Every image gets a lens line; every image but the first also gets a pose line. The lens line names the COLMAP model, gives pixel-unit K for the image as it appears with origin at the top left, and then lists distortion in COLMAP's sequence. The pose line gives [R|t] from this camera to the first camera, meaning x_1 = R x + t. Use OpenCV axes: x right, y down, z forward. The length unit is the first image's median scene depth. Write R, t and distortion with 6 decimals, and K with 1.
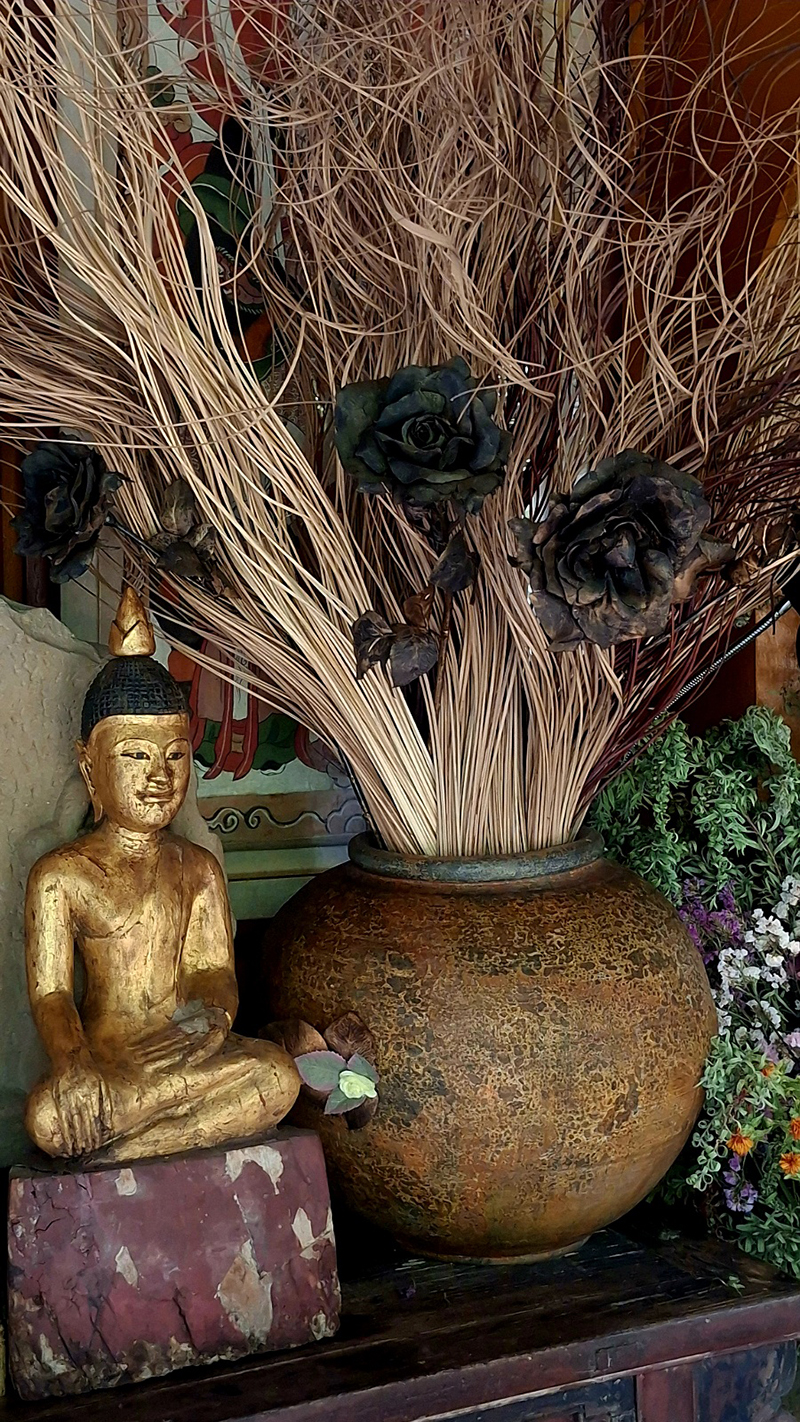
lens RADIAL K [[2011.7, 0, 400.0], [0, 2011.7, 711.0], [0, 0, 1]] dist [0.250704, -0.687729]
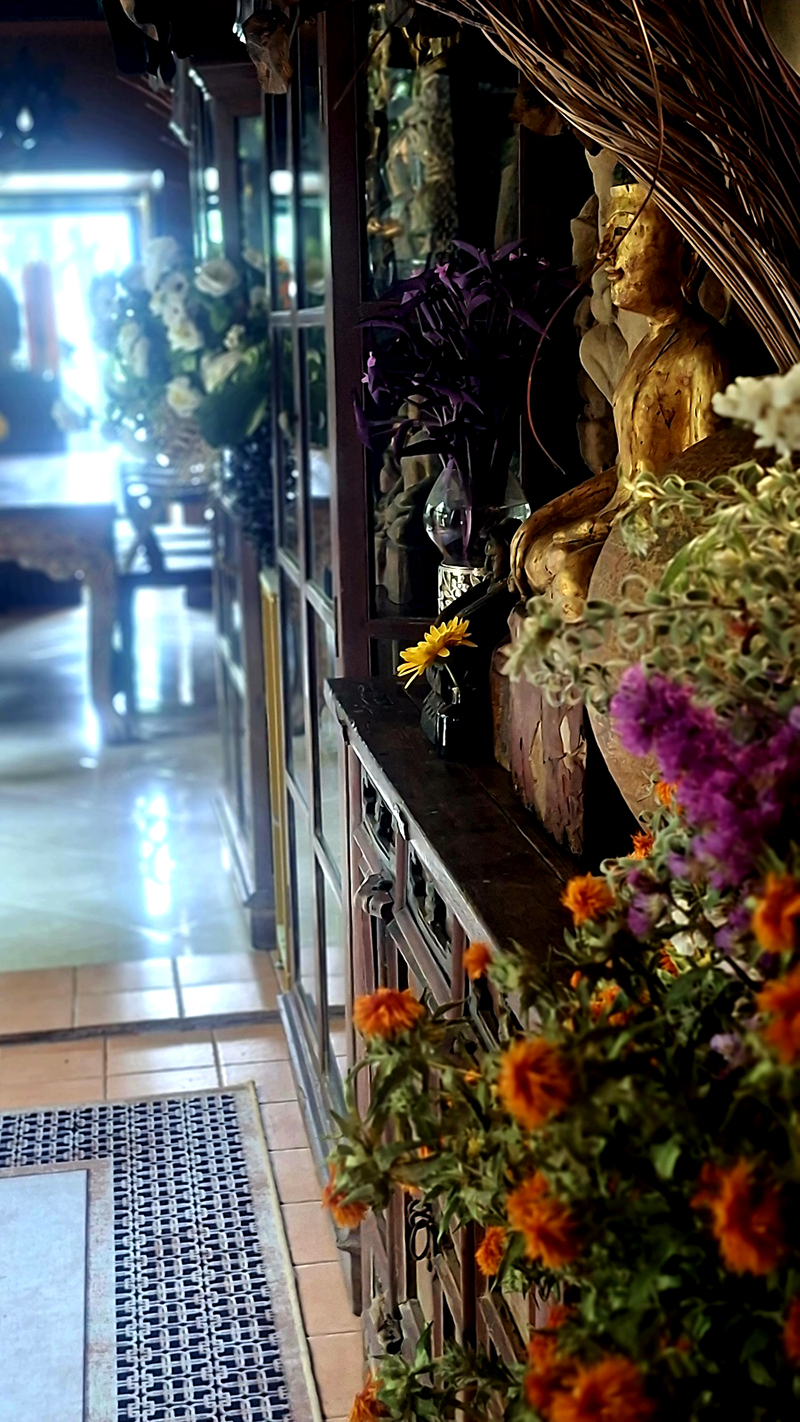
lens RADIAL K [[2011.7, 0, 400.0], [0, 2011.7, 711.0], [0, 0, 1]] dist [0.250704, -0.687729]
pose [[-0.337964, 0.203355, -0.918927, 0.828584], [-0.022277, 0.974376, 0.223819, 0.028969], [0.940895, 0.096114, -0.324773, 1.195882]]
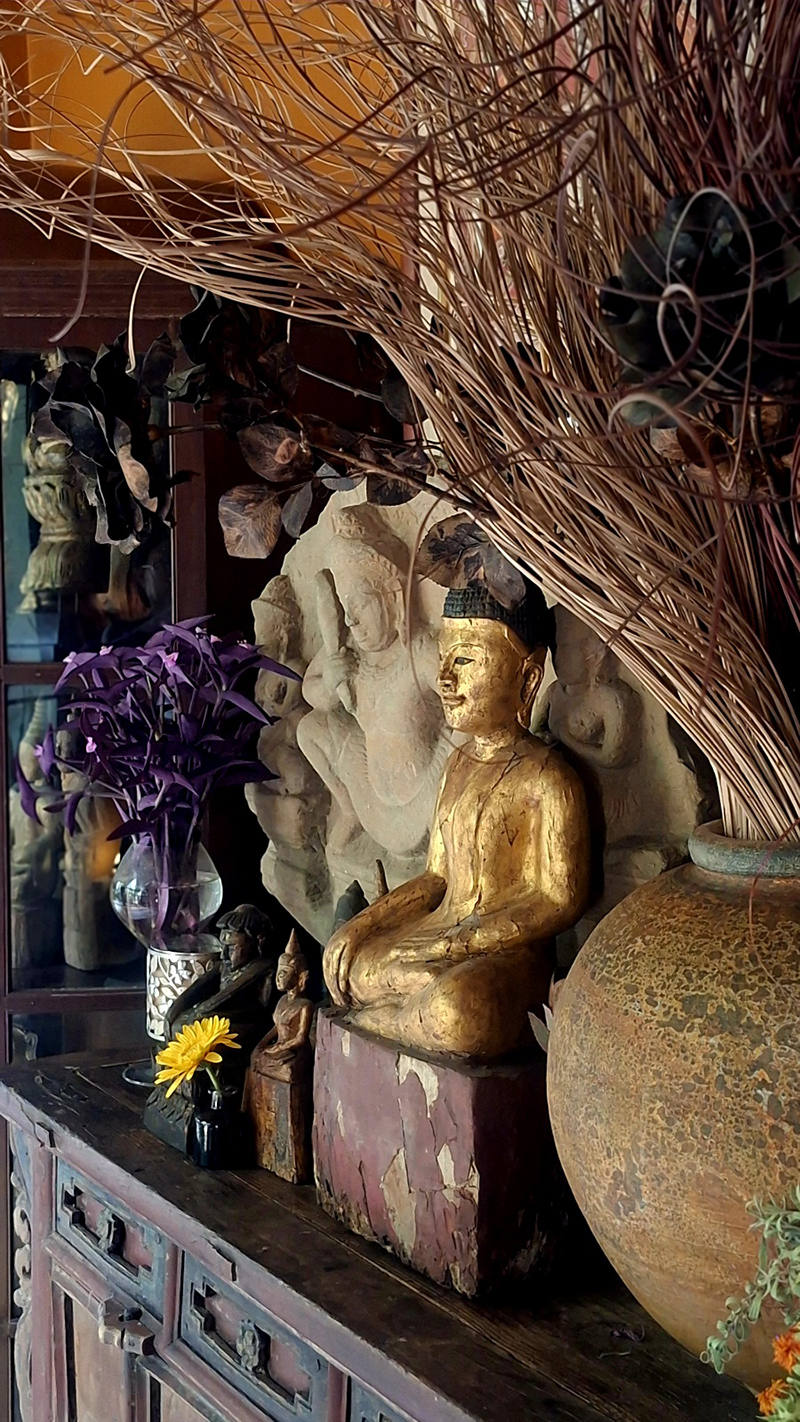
lens RADIAL K [[2011.7, 0, 400.0], [0, 2011.7, 711.0], [0, 0, 1]] dist [0.250704, -0.687729]
pose [[0.029813, 0.097968, -0.994743, 0.843188], [-0.051280, 0.994025, 0.096360, -0.045031], [0.998239, 0.048138, 0.034659, 0.905058]]
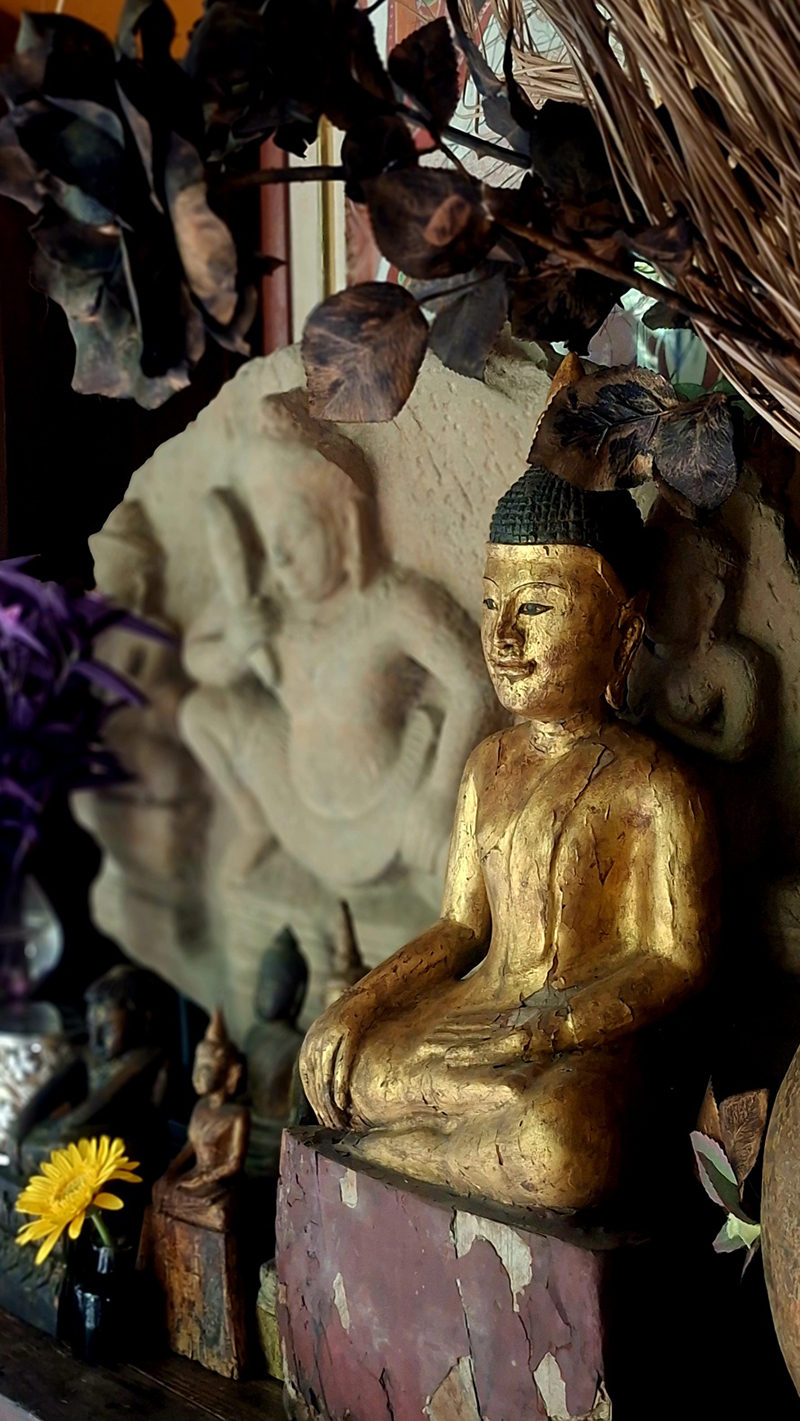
lens RADIAL K [[2010.3, 0, 400.0], [0, 2010.3, 710.5], [0, 0, 1]] dist [0.250704, -0.687729]
pose [[0.219979, 0.111165, -0.969150, 0.500615], [-0.053719, 0.993359, 0.101748, -0.008750], [0.974024, 0.029679, 0.224490, 0.784488]]
